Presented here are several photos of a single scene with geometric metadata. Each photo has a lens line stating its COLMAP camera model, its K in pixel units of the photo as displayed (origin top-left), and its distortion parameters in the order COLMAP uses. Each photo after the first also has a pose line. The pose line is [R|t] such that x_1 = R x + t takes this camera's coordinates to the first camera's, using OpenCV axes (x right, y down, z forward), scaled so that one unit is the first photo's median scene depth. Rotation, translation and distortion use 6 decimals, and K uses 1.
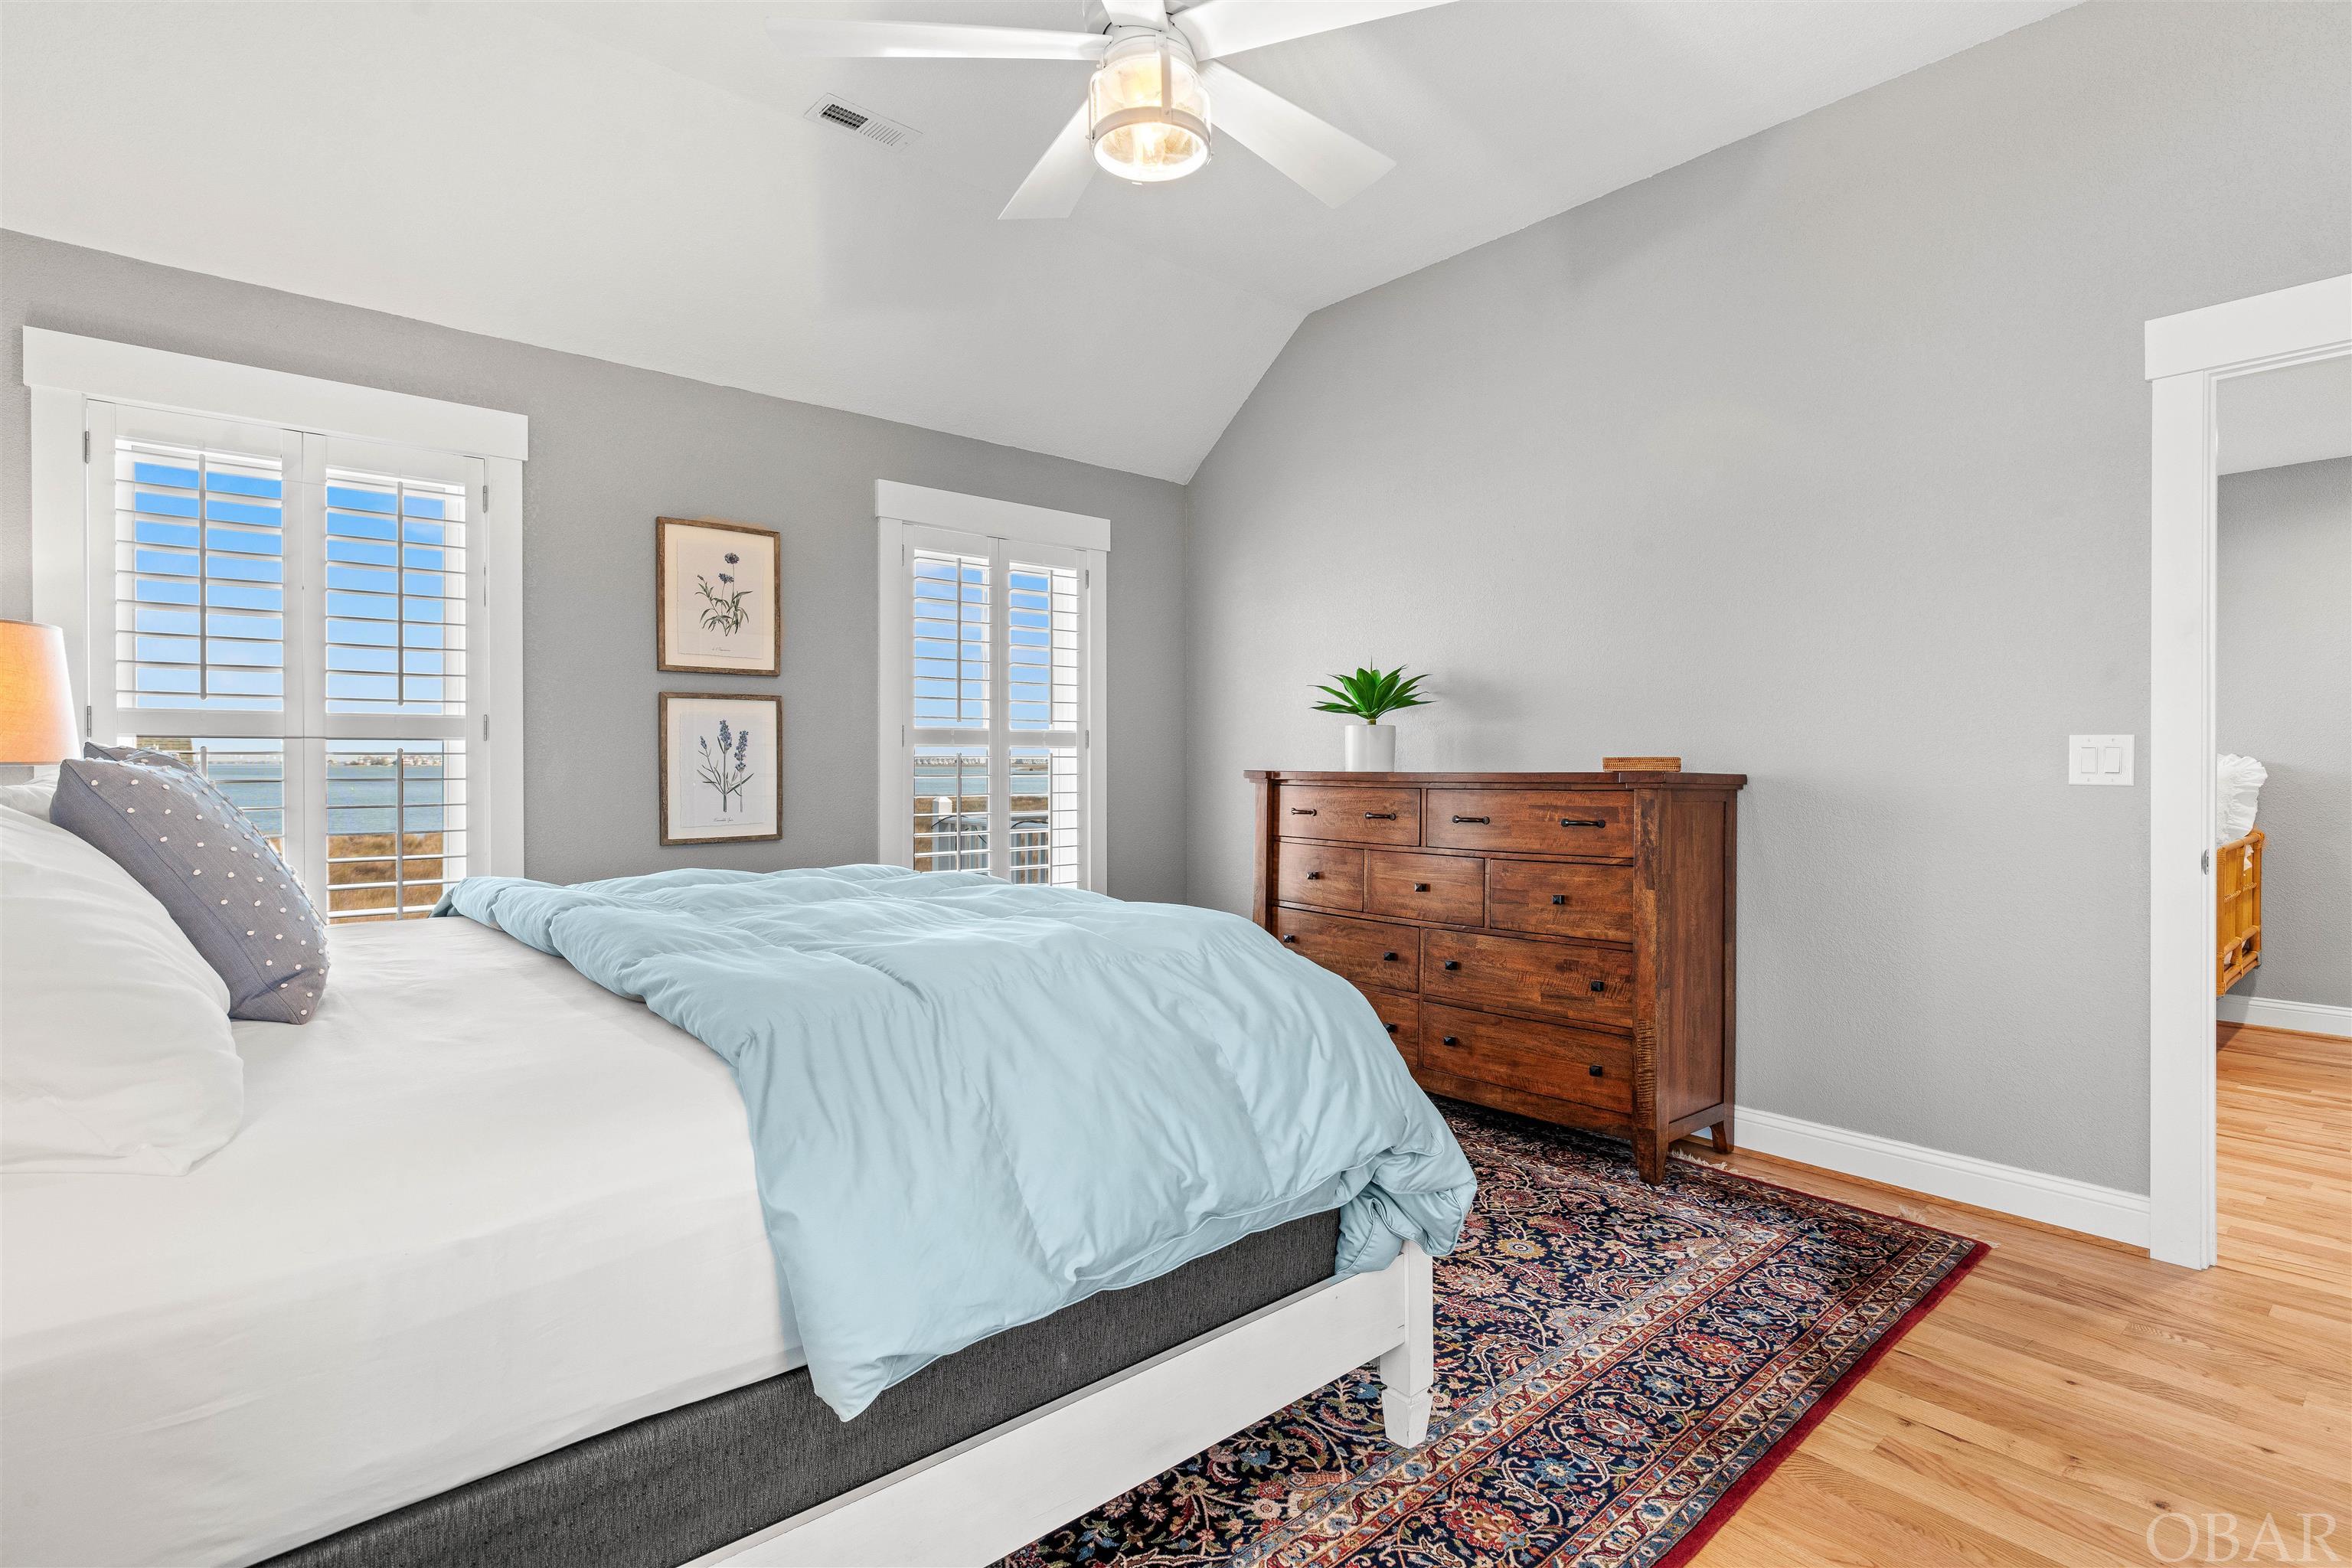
lens RADIAL K [[1125.4, 0, 1183.8], [0, 1125.4, 772.3], [0, 0, 1]] dist [-0.001364, -0.000254]
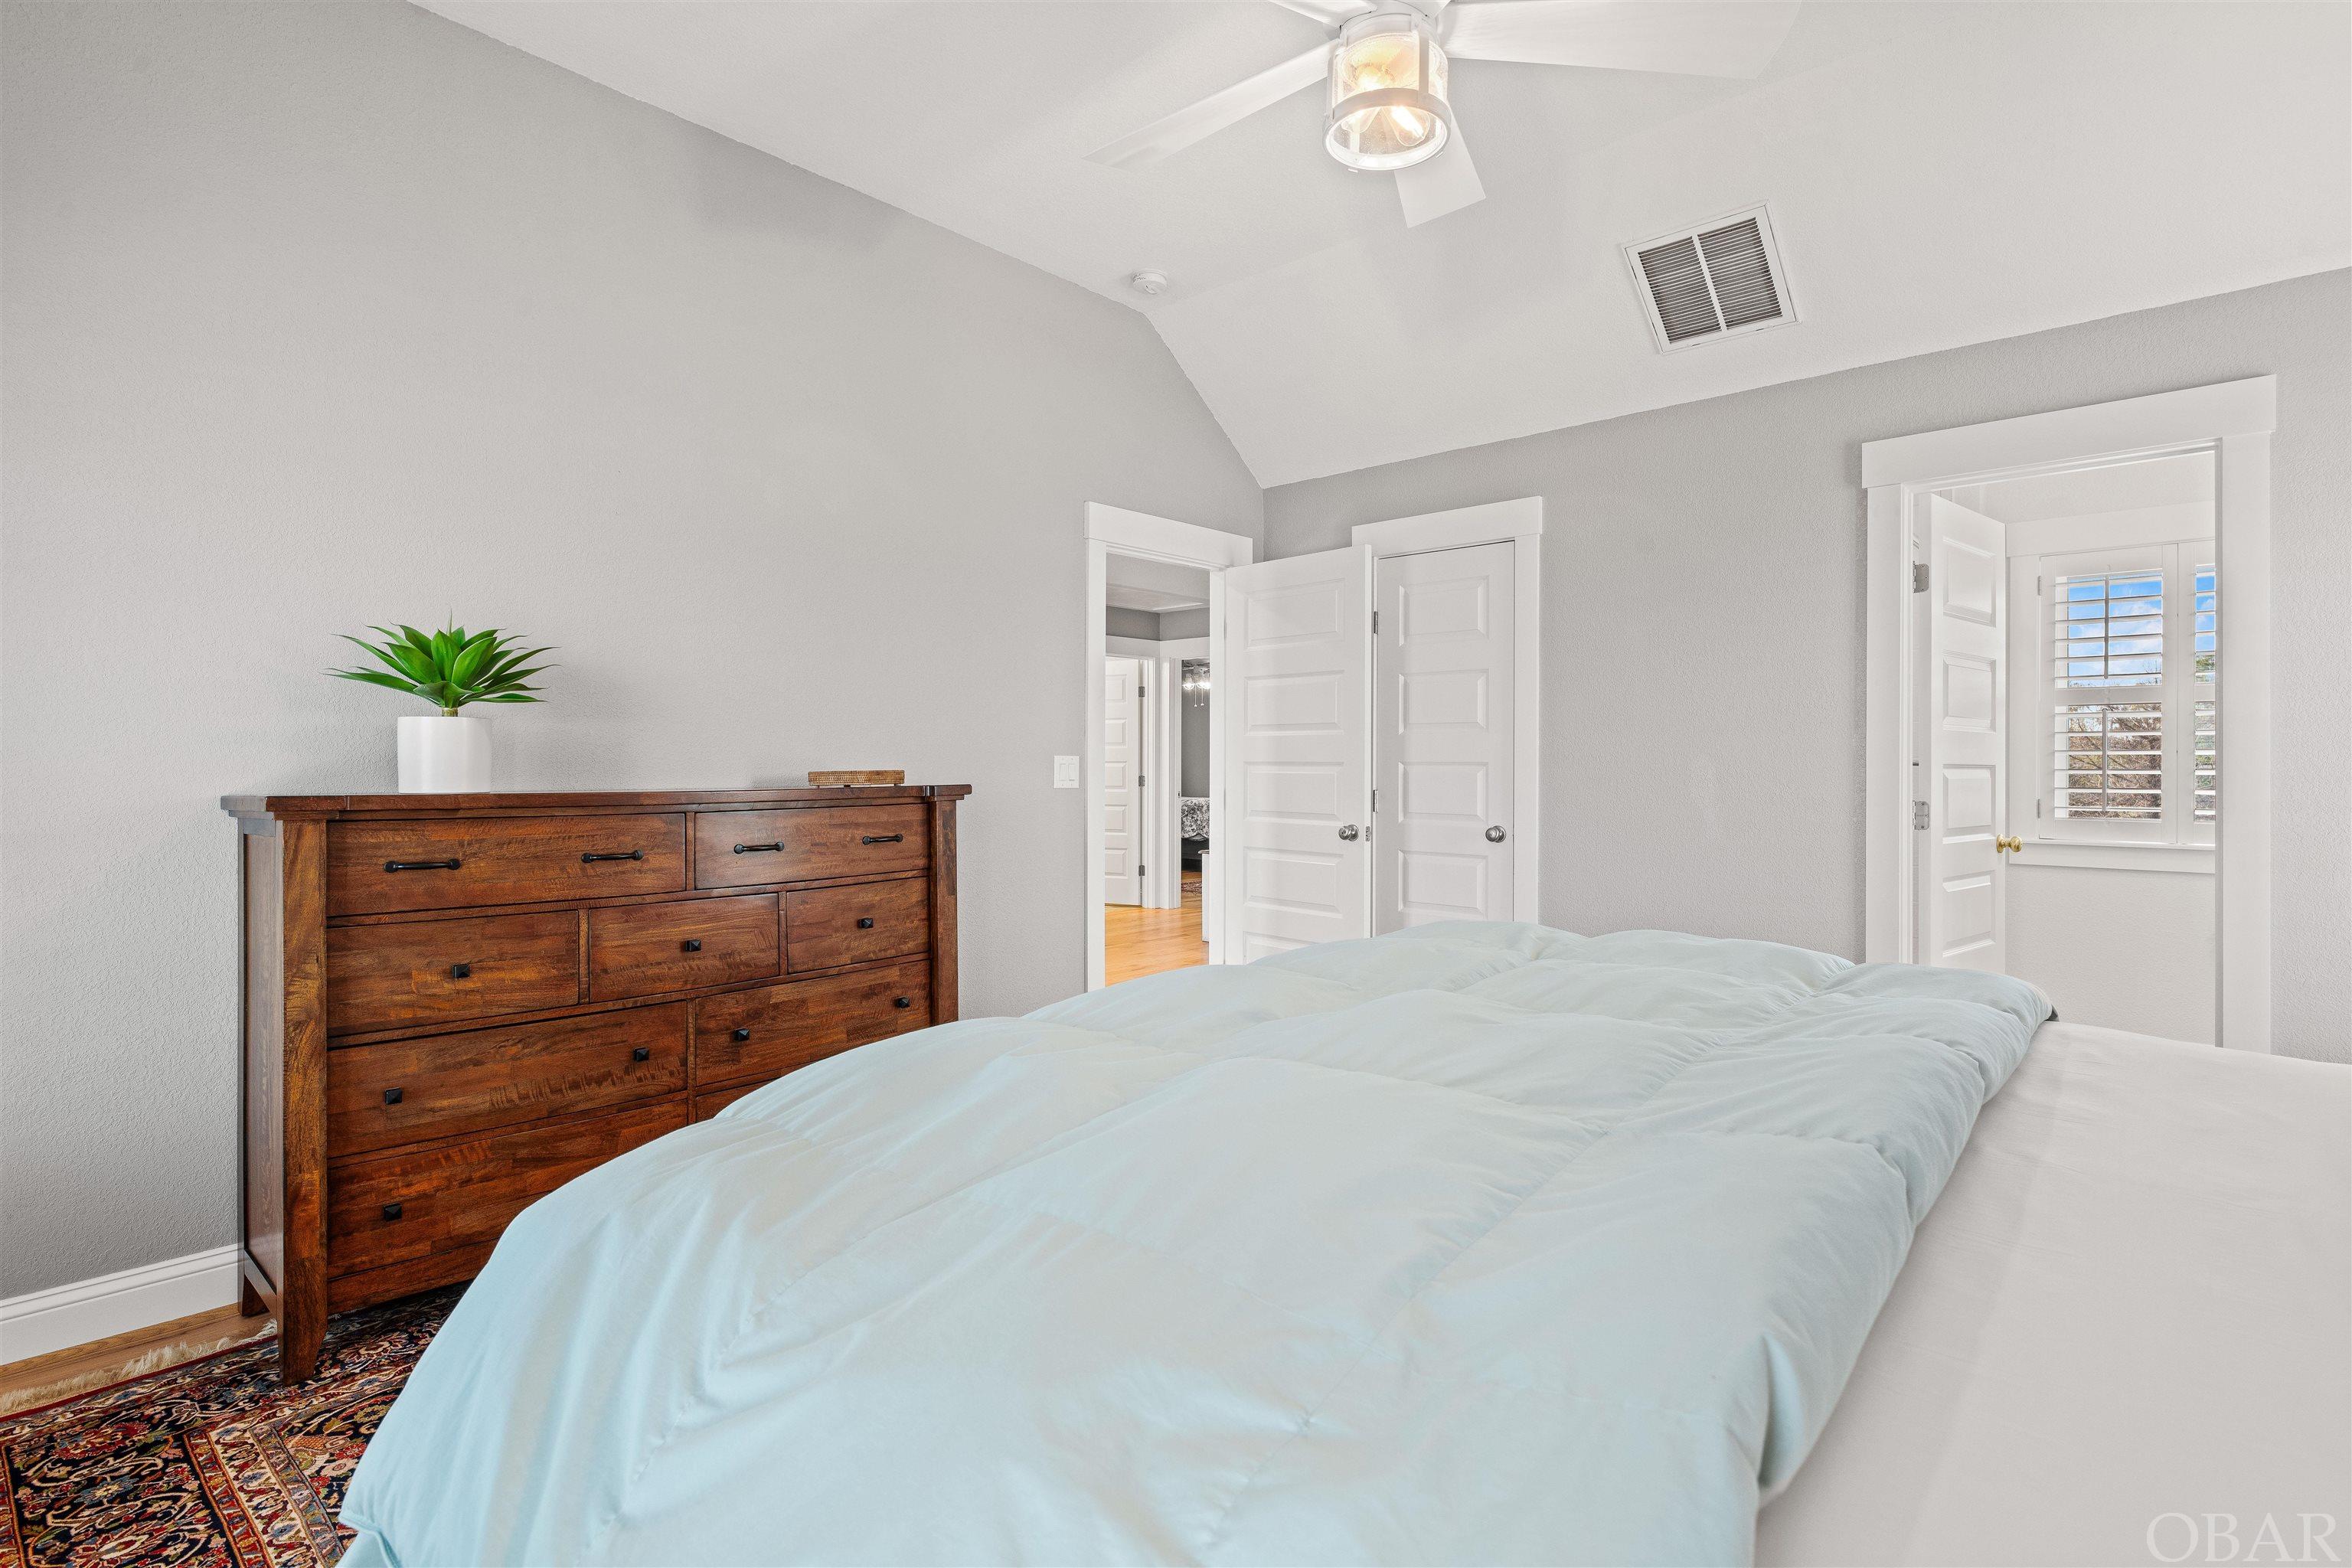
lens RADIAL K [[1125.4, 0, 1183.8], [0, 1125.4, 772.3], [0, 0, 1]] dist [-0.001364, -0.000254]
pose [[-0.112587, -0.004365, 0.993632, -0.592051], [0.005925, 0.999970, 0.005064, -0.014360], [-0.993624, 0.006457, -0.112557, 0.797891]]
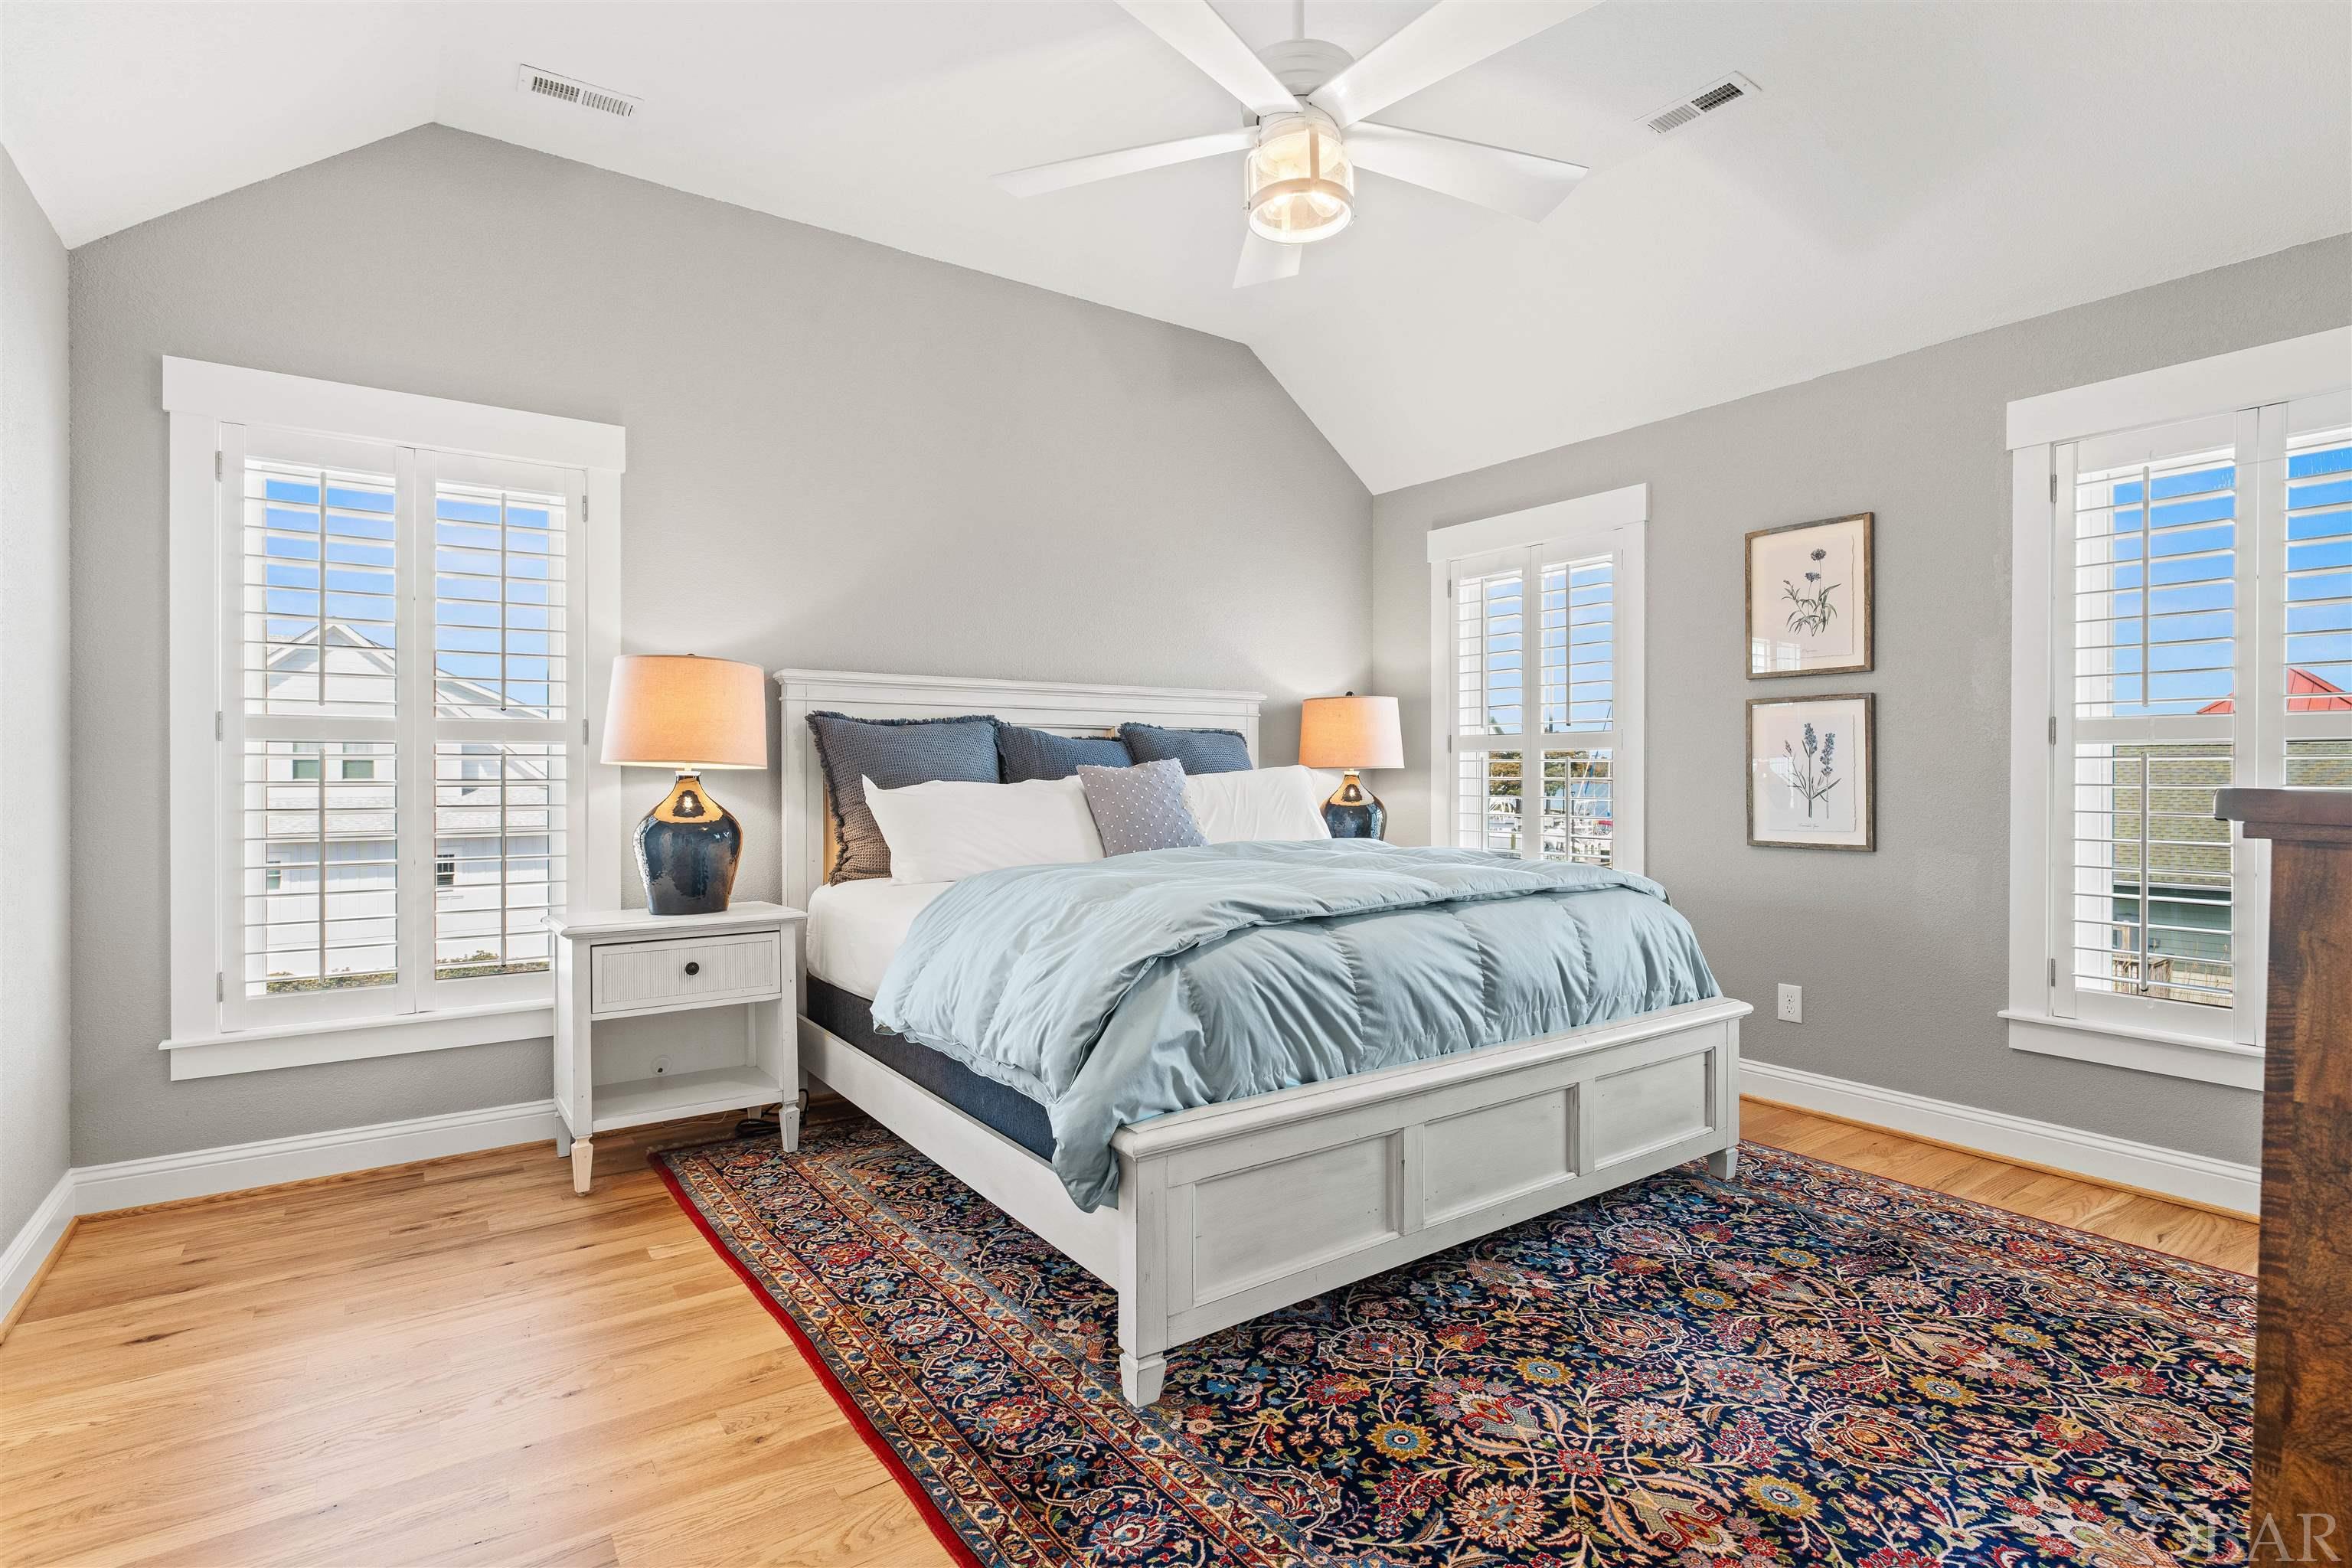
lens RADIAL K [[1125.4, 0, 1183.8], [0, 1125.4, 772.3], [0, 0, 1]] dist [-0.001364, -0.000254]
pose [[-0.089649, 0.003779, -0.995966, 0.687997], [-0.009331, 0.999946, 0.004634, -0.003537], [0.995930, 0.009709, -0.089609, 0.619947]]
